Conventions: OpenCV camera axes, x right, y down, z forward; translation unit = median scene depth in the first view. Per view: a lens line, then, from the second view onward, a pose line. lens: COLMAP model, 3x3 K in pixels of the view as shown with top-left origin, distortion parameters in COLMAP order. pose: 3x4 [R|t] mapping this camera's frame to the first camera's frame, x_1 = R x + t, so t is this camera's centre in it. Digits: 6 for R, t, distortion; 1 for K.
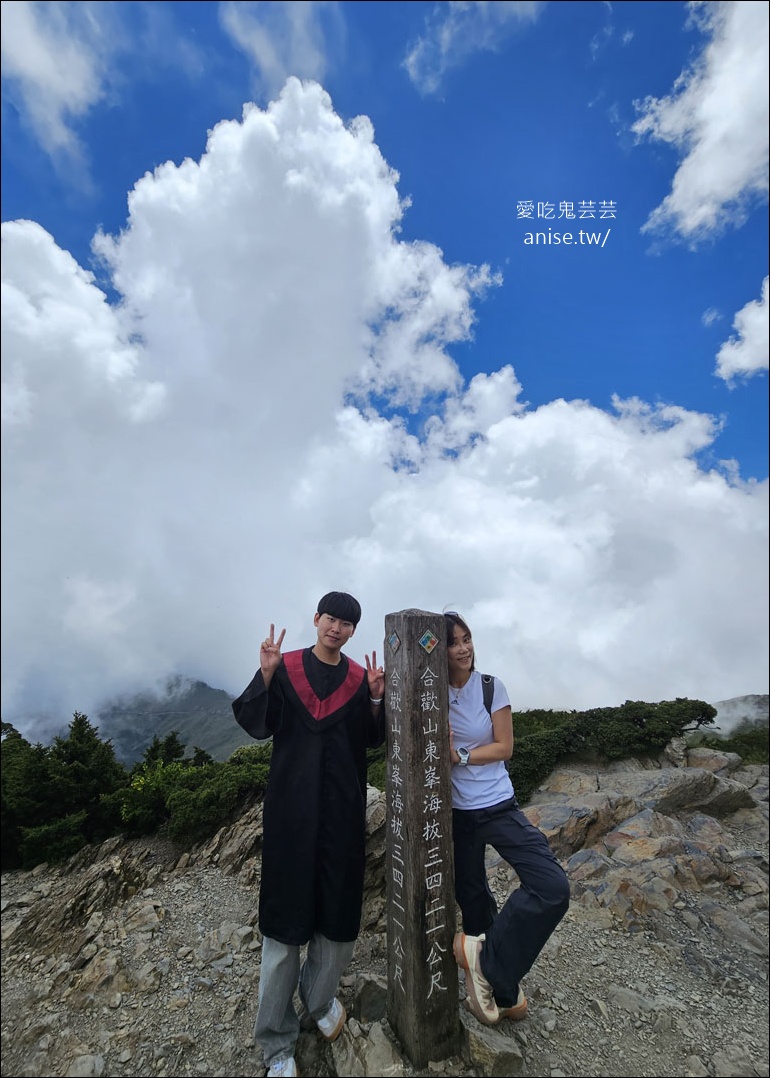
lens RADIAL K [[484.1, 0, 386.4], [0, 484.1, 531.8], [0, 0, 1]] dist [-0.013857, 0.004453]
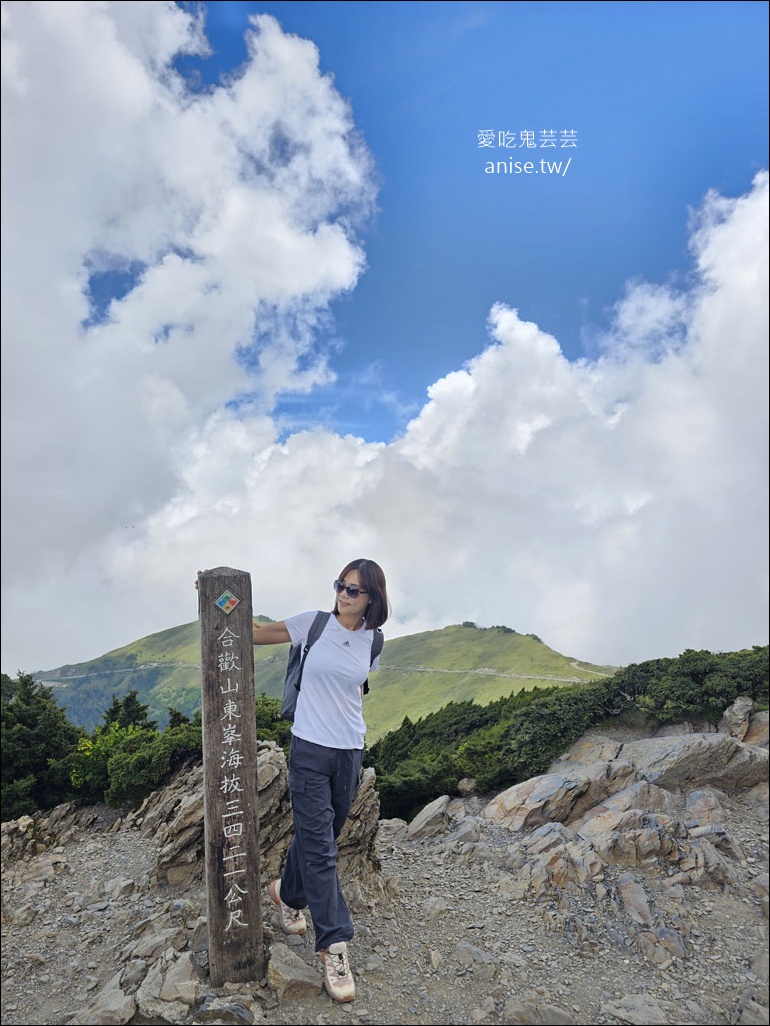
lens RADIAL K [[706.9, 0, 417.1], [0, 706.9, 512.1], [0, 0, 1]] dist [0.026574, -0.027955]
pose [[0.988680, -0.039906, -0.144635, 0.534201], [0.060920, 0.987713, 0.143913, -0.103251], [0.137115, -0.151096, 0.978964, -0.241964]]
